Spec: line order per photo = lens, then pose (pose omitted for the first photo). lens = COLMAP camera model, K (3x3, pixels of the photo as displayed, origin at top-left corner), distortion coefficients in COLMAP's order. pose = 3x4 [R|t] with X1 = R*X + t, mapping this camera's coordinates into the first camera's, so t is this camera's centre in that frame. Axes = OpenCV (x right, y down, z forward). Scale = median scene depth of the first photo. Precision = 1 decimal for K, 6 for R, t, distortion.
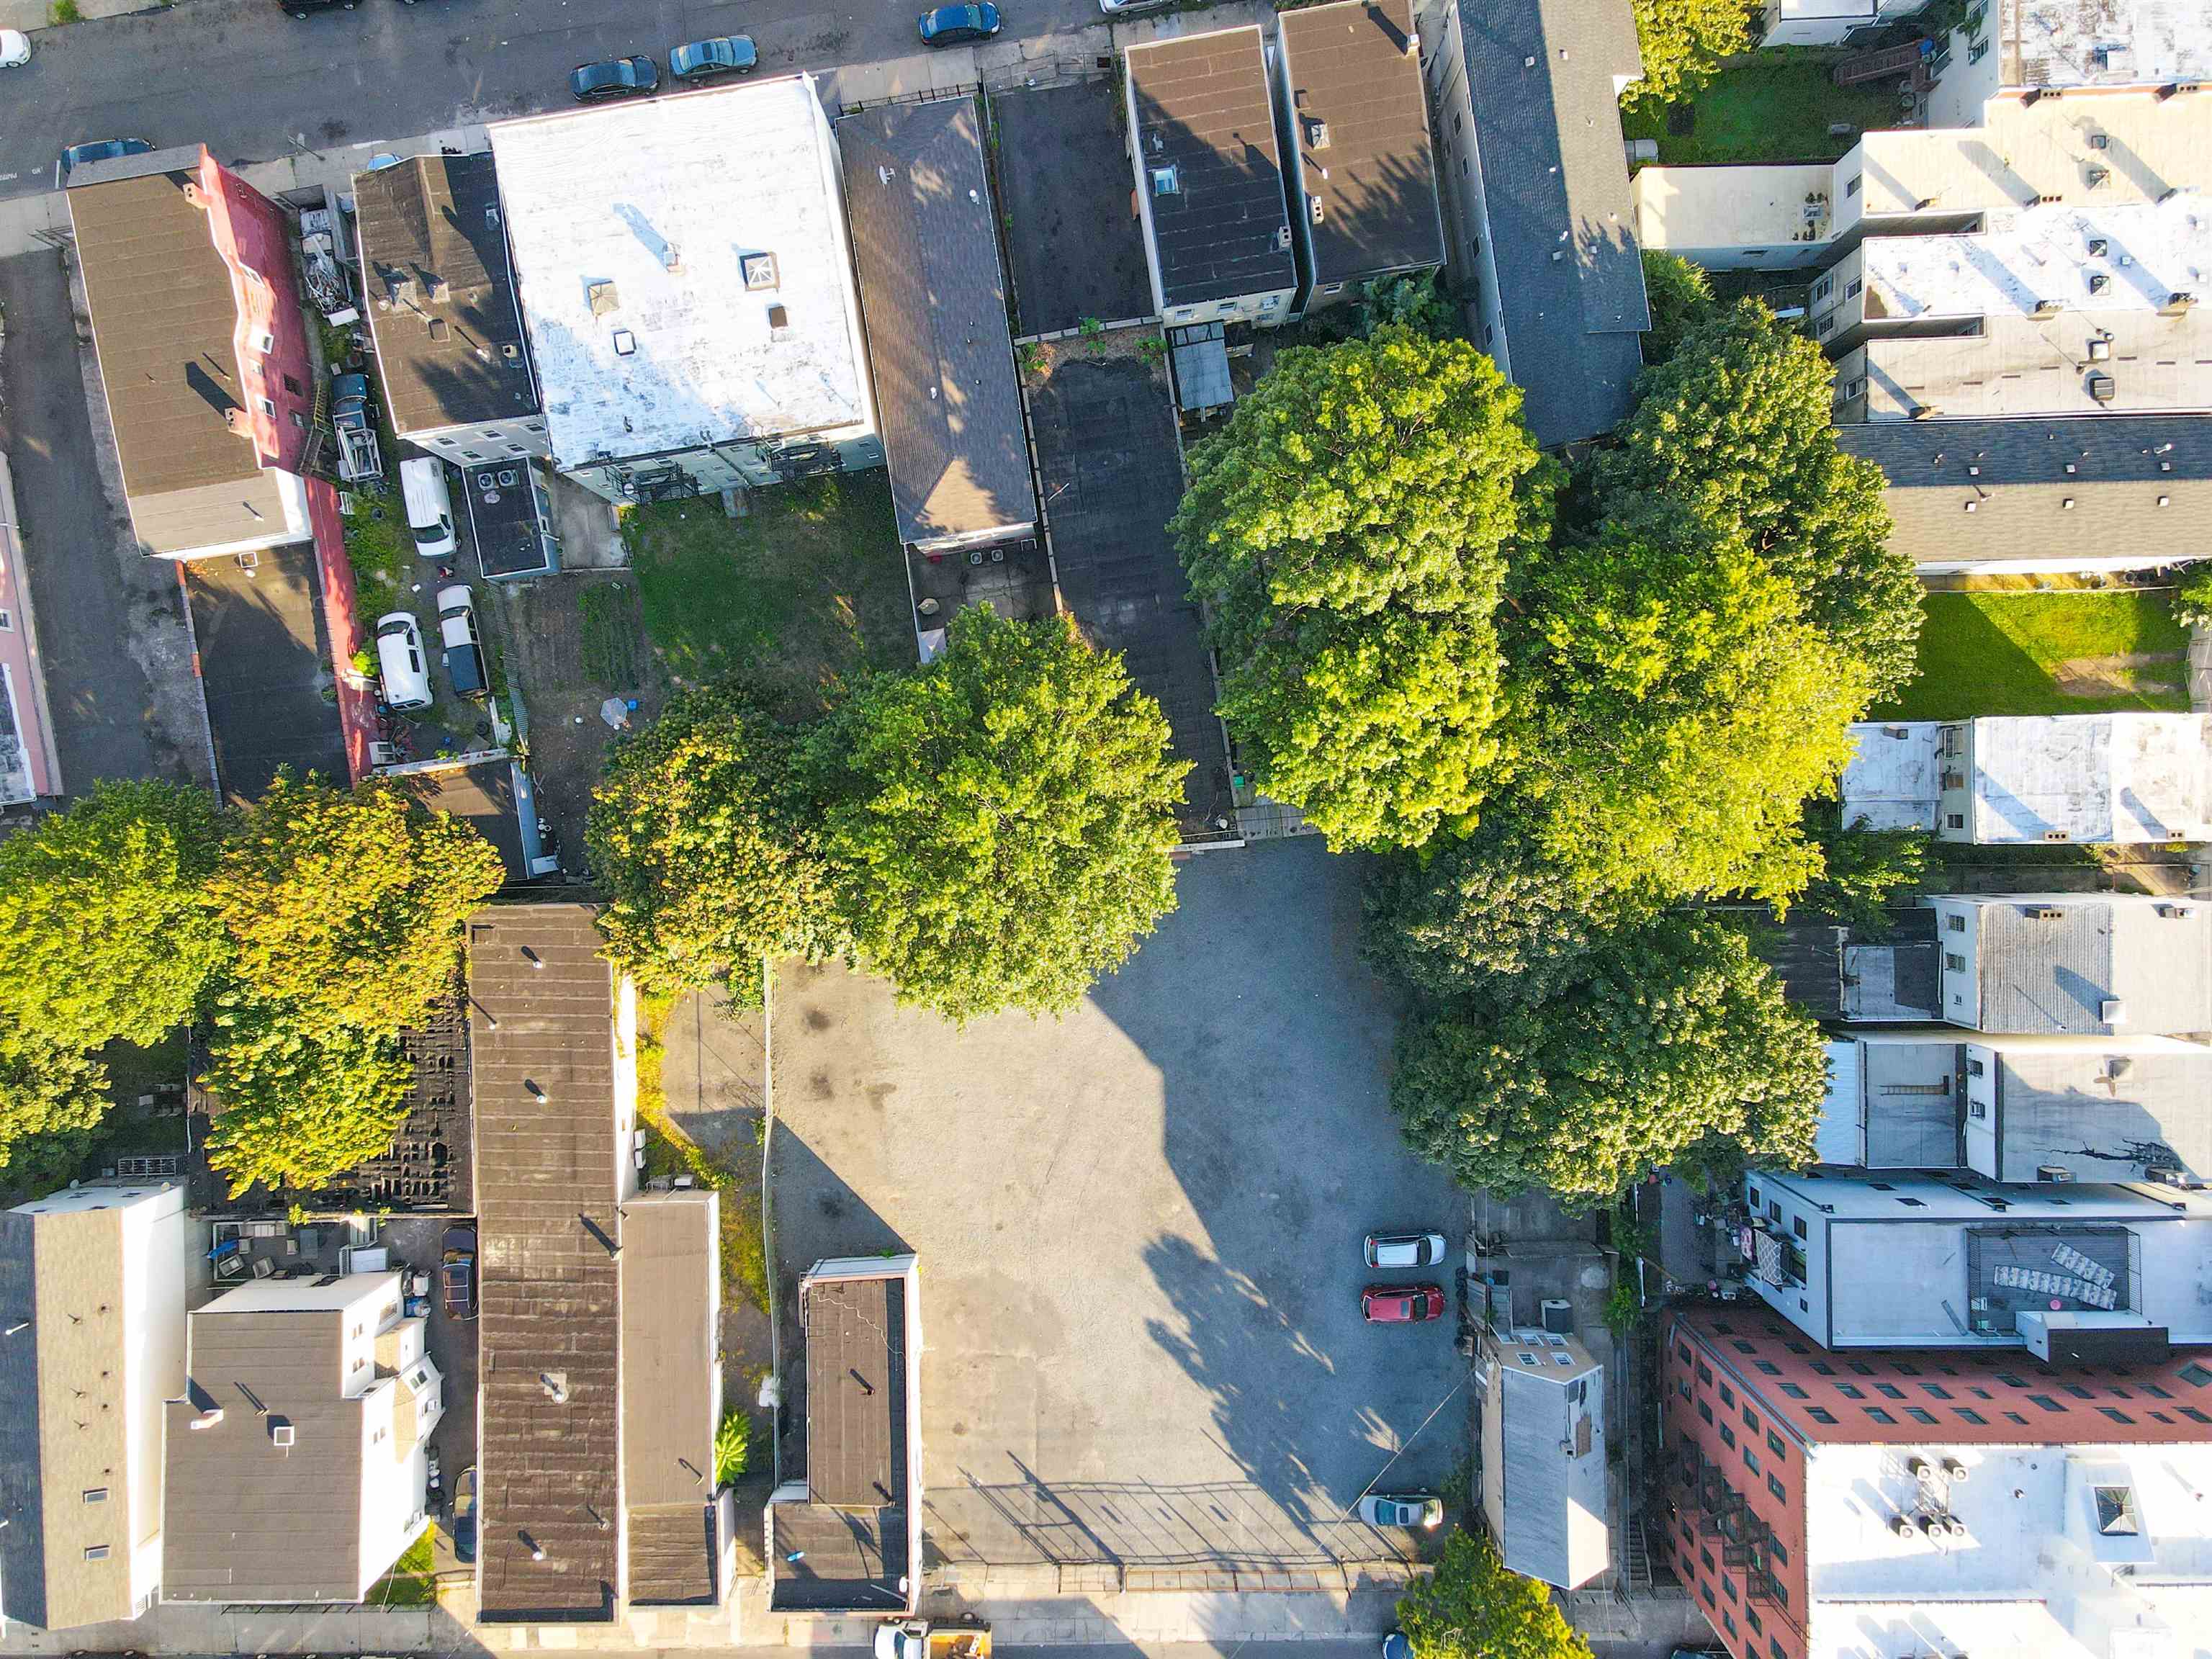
lens RADIAL K [[1608.4, 0, 1095.0], [0, 1608.4, 826.2], [0, 0, 1]] dist [0.020813, 0.003119]
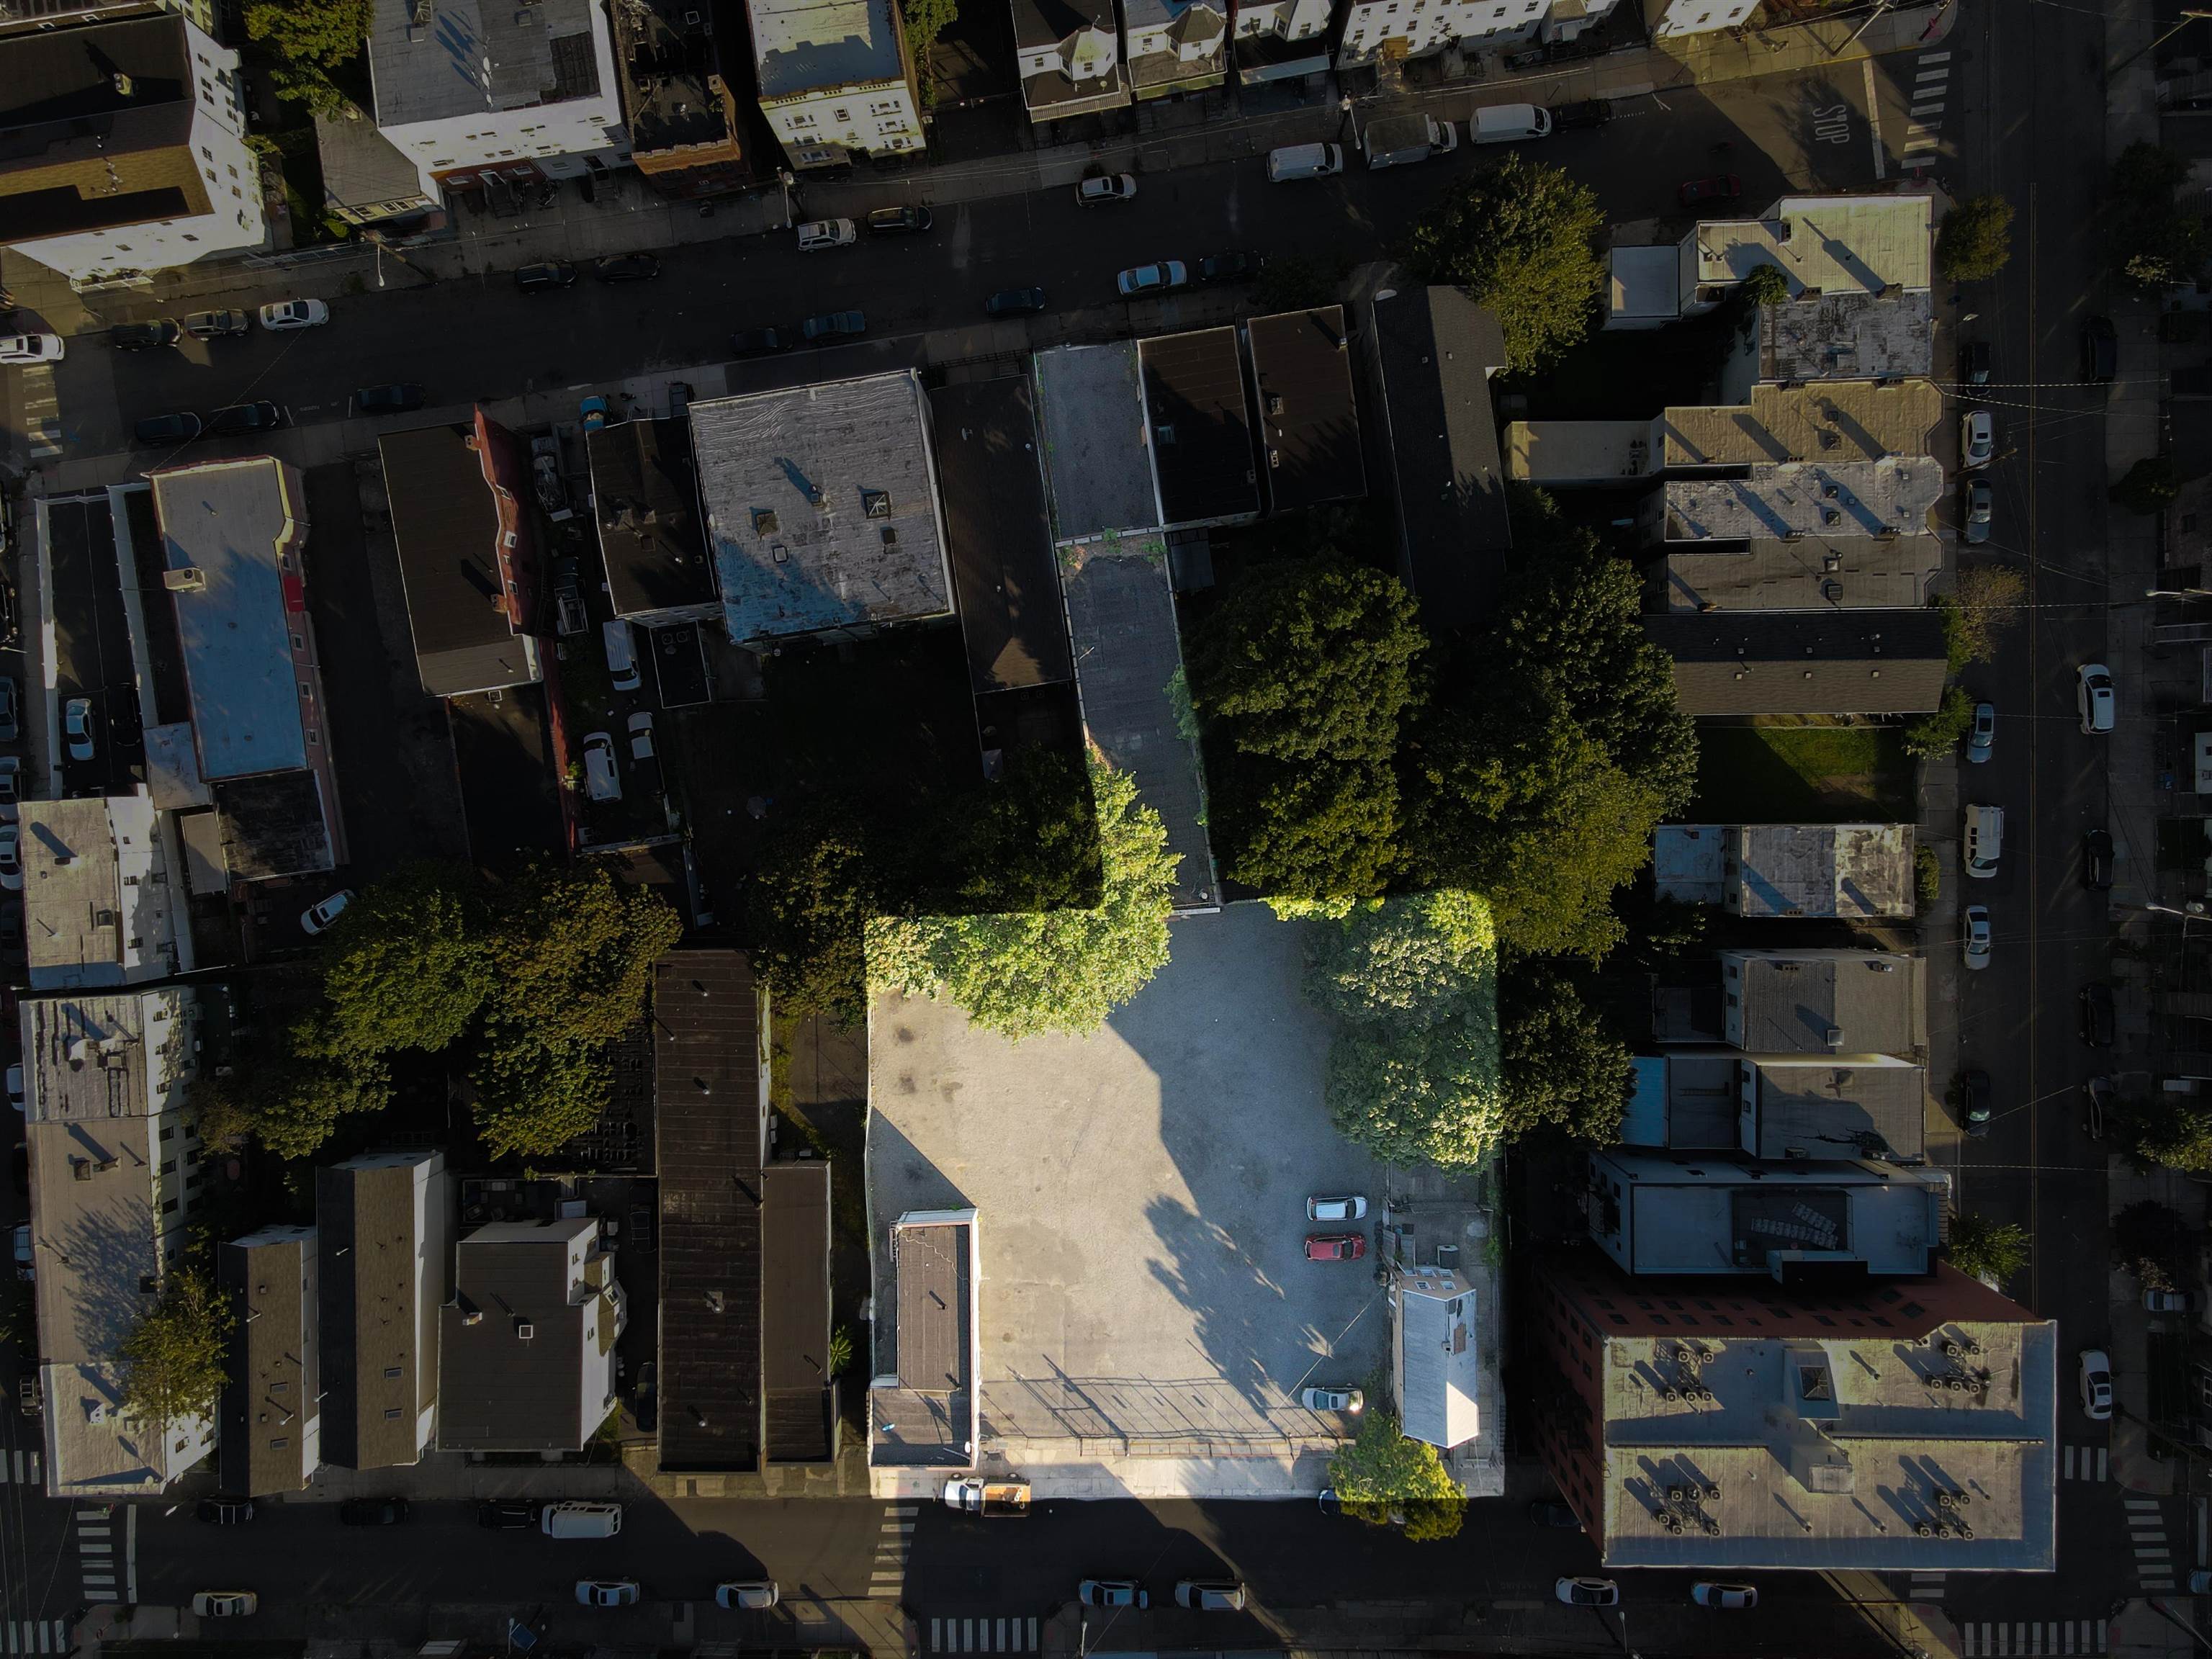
lens RADIAL K [[1608.4, 0, 1091.0], [0, 1608.4, 828.7], [0, 0, 1]] dist [0.020813, 0.003119]
pose [[0.999967, 0.006997, -0.004048, -0.012618], [-0.006990, 0.999974, 0.001883, -0.061682], [0.004061, -0.001855, 0.999990, -0.383278]]
